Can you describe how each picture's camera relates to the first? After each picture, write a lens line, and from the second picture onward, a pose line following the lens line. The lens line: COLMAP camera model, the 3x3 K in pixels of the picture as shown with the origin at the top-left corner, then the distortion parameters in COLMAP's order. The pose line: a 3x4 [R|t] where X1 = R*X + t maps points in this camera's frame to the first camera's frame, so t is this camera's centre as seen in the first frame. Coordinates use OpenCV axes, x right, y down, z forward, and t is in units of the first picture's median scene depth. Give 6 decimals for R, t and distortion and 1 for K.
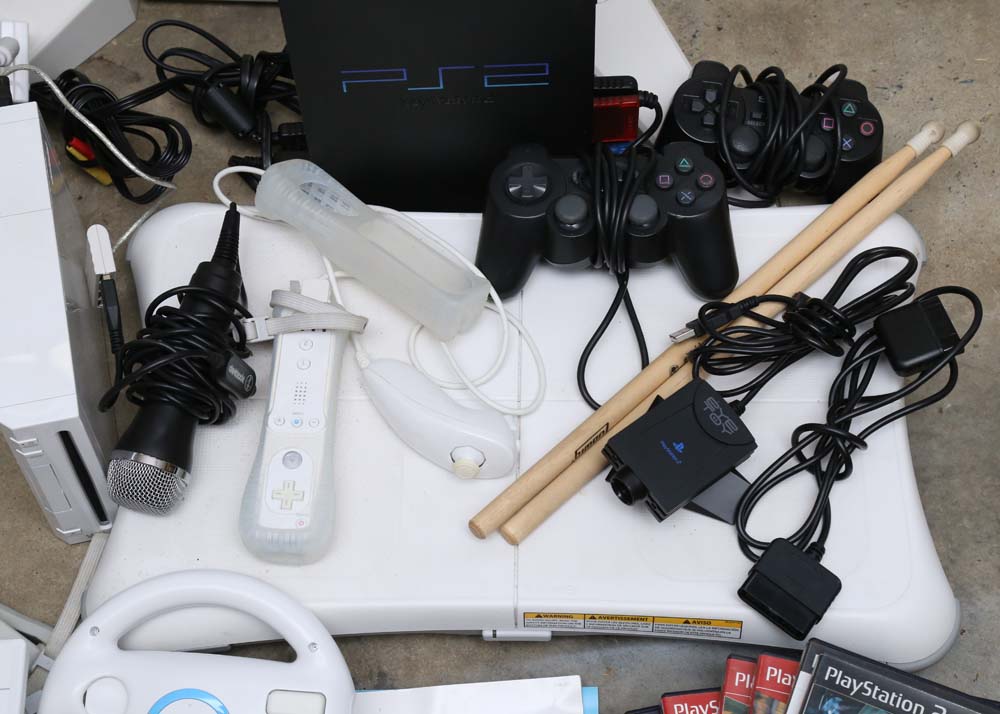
lens RADIAL K [[2075.3, 0, 500.0], [0, 2075.3, 357.0], [0, 0, 1]] dist [0.277202, 0.176298]
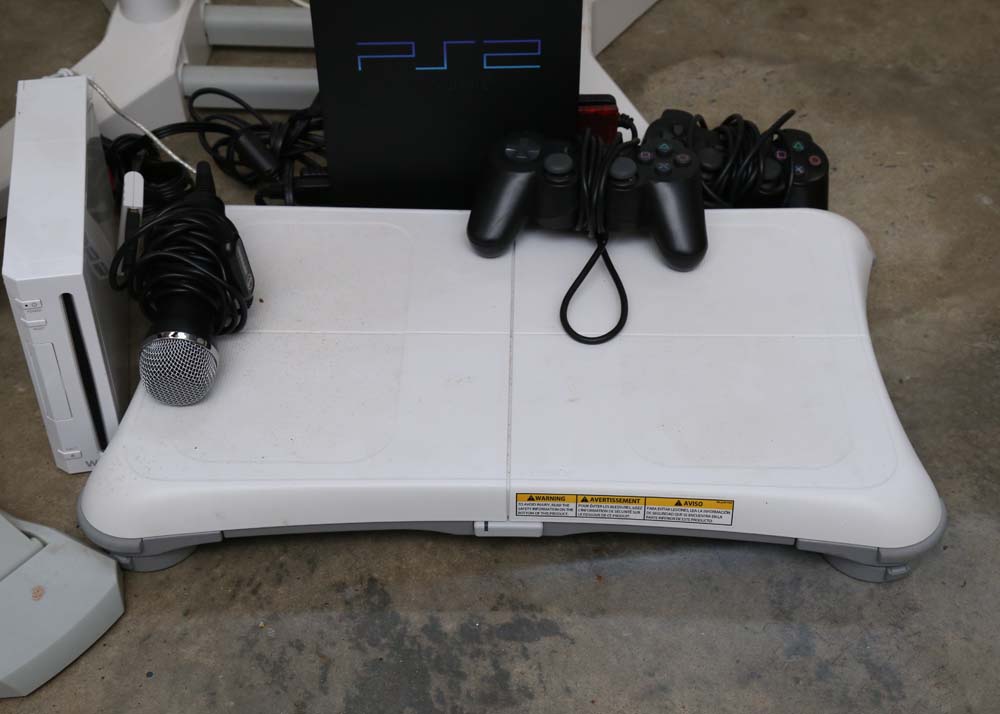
lens RADIAL K [[1481.1, 0, 500.0], [0, 1481.1, 357.0], [0, 0, 1]] dist [0.117531, 0.066202]
pose [[0.999744, 0.017321, 0.014529, -0.007538], [-0.011487, 0.942697, -0.333452, 0.284480], [-0.019472, 0.333200, 0.942655, 0.290708]]
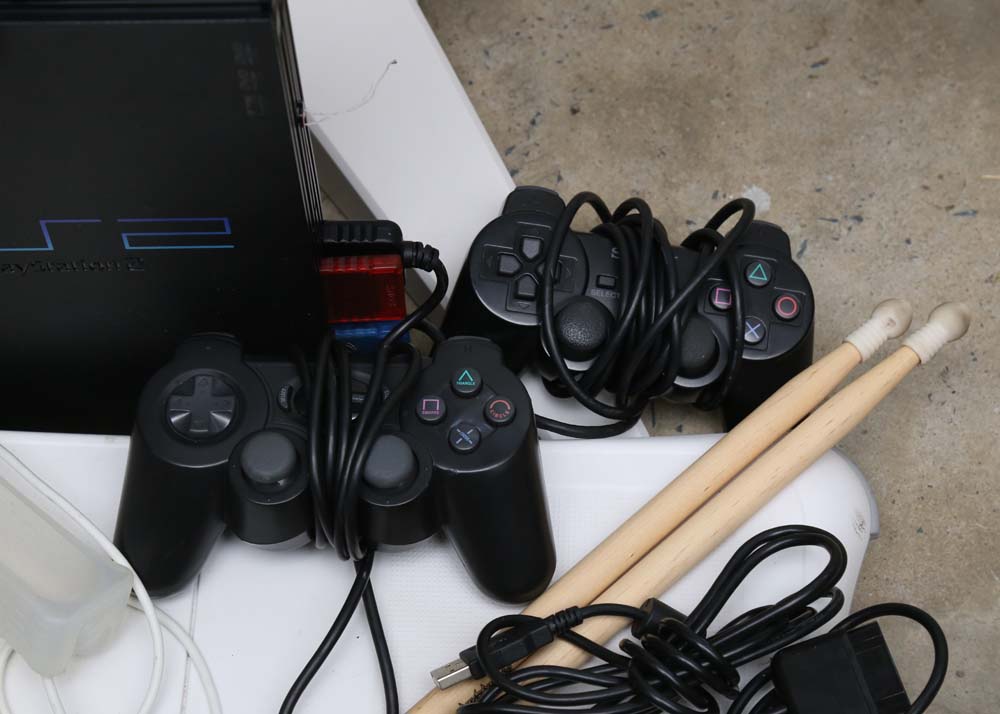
lens RADIAL K [[2843.3, 0, 500.0], [0, 2843.3, 357.0], [0, 0, 1]] dist [0.465821, 0.625903]
pose [[0.999789, 0.019629, -0.006005, 0.103873], [-0.019526, 0.999669, 0.016741, -0.113885], [0.006332, -0.016621, 0.999842, 0.184206]]
